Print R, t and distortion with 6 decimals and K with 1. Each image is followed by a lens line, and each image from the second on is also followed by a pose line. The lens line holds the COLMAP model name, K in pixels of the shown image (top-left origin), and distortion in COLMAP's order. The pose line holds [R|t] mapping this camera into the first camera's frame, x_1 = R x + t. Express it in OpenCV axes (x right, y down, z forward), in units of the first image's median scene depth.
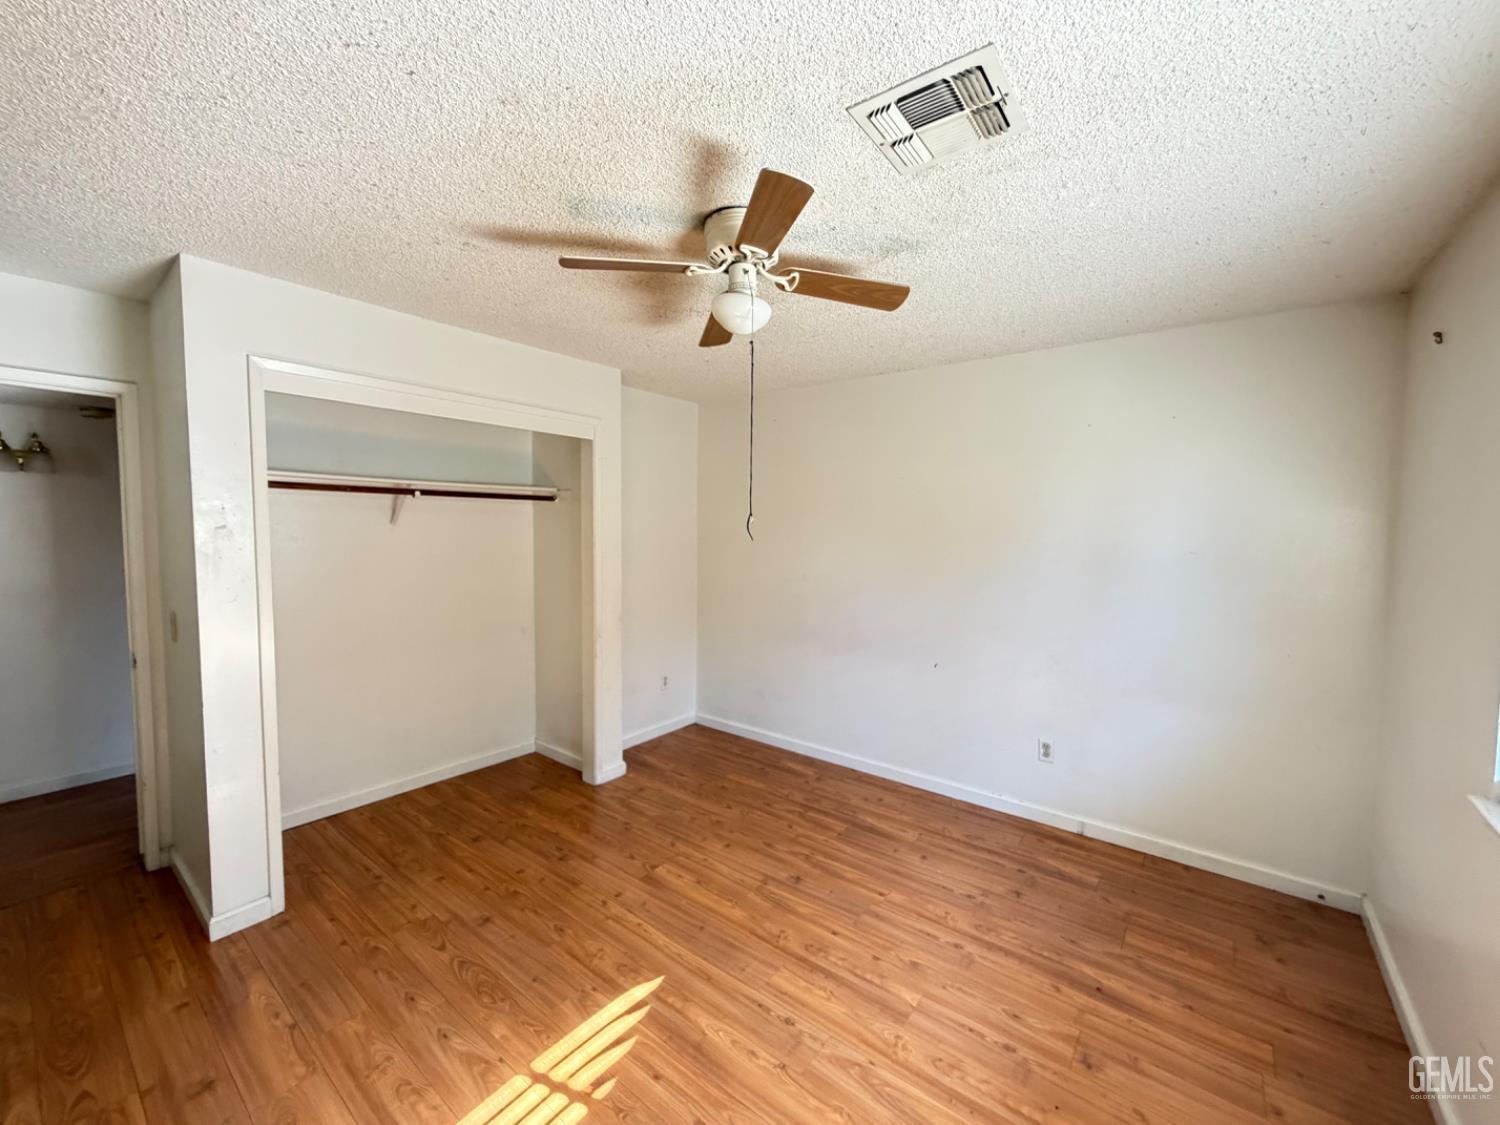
lens RADIAL K [[596.7, 0, 745.0], [0, 596.7, 560.2], [0, 0, 1]] dist [-0.001056, 0.000299]
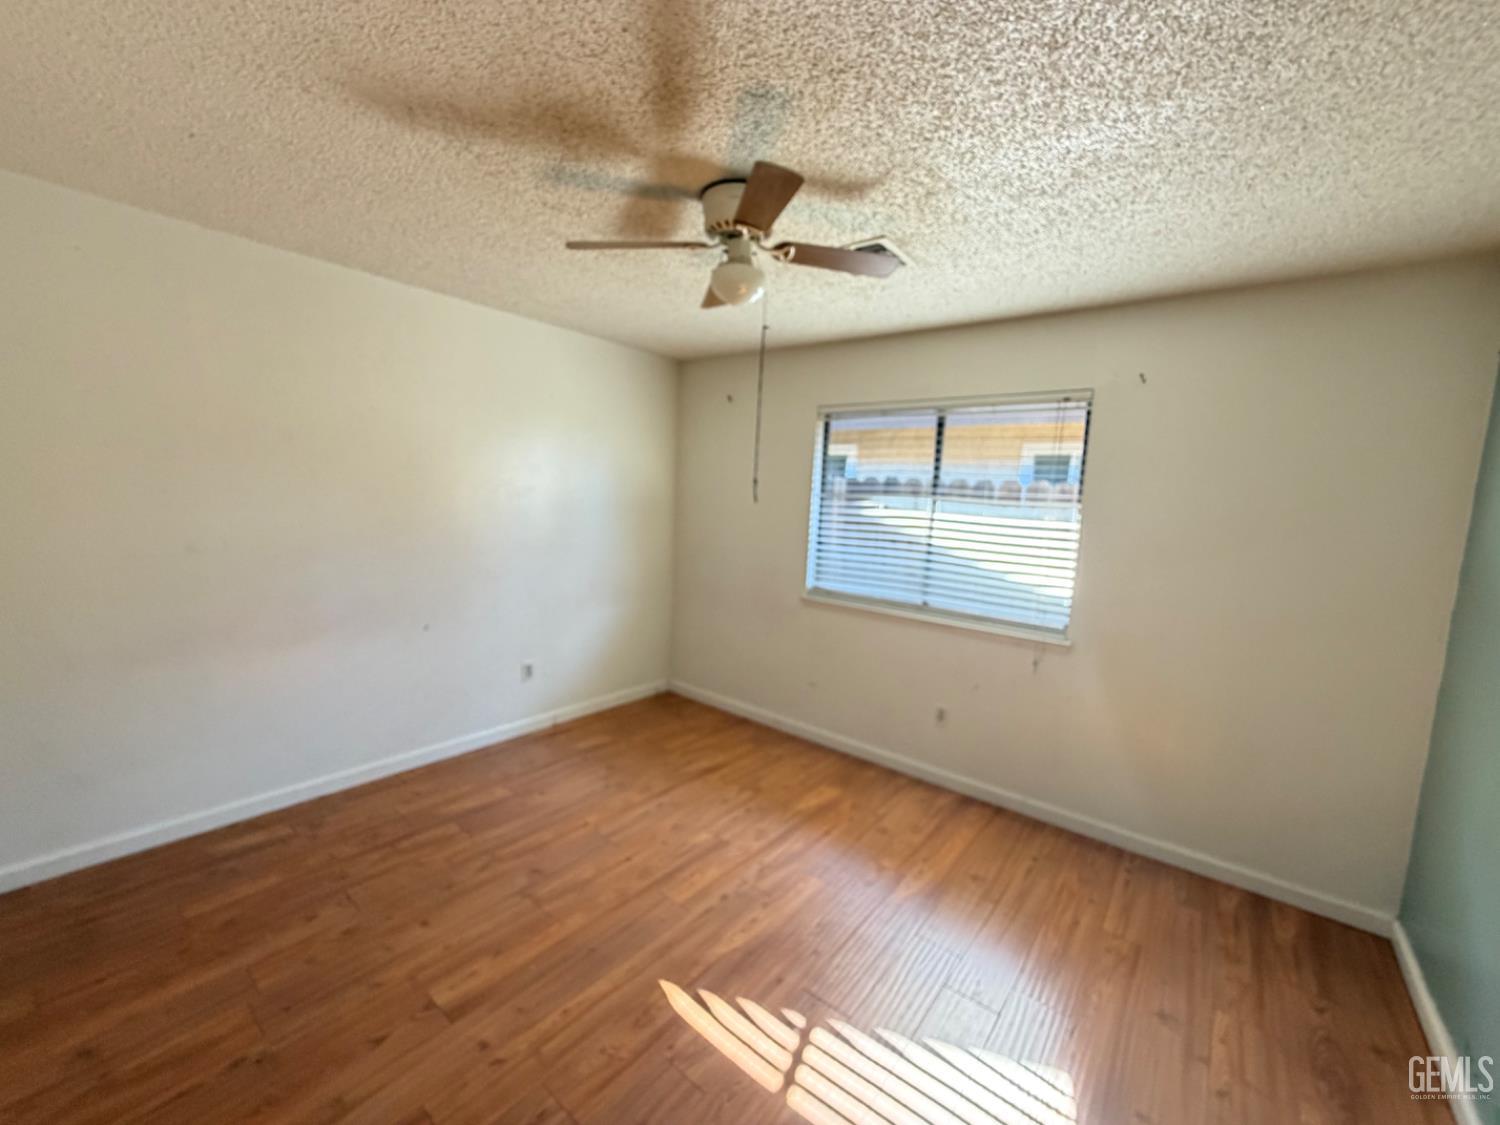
lens RADIAL K [[596.7, 0, 745.0], [0, 596.7, 560.2], [0, 0, 1]] dist [-0.001056, 0.000299]
pose [[0.019016, -0.120266, 0.992560, -0.802740], [0.007485, 0.992728, 0.120143, -0.045343], [-0.999791, 0.005145, 0.019778, 0.706076]]
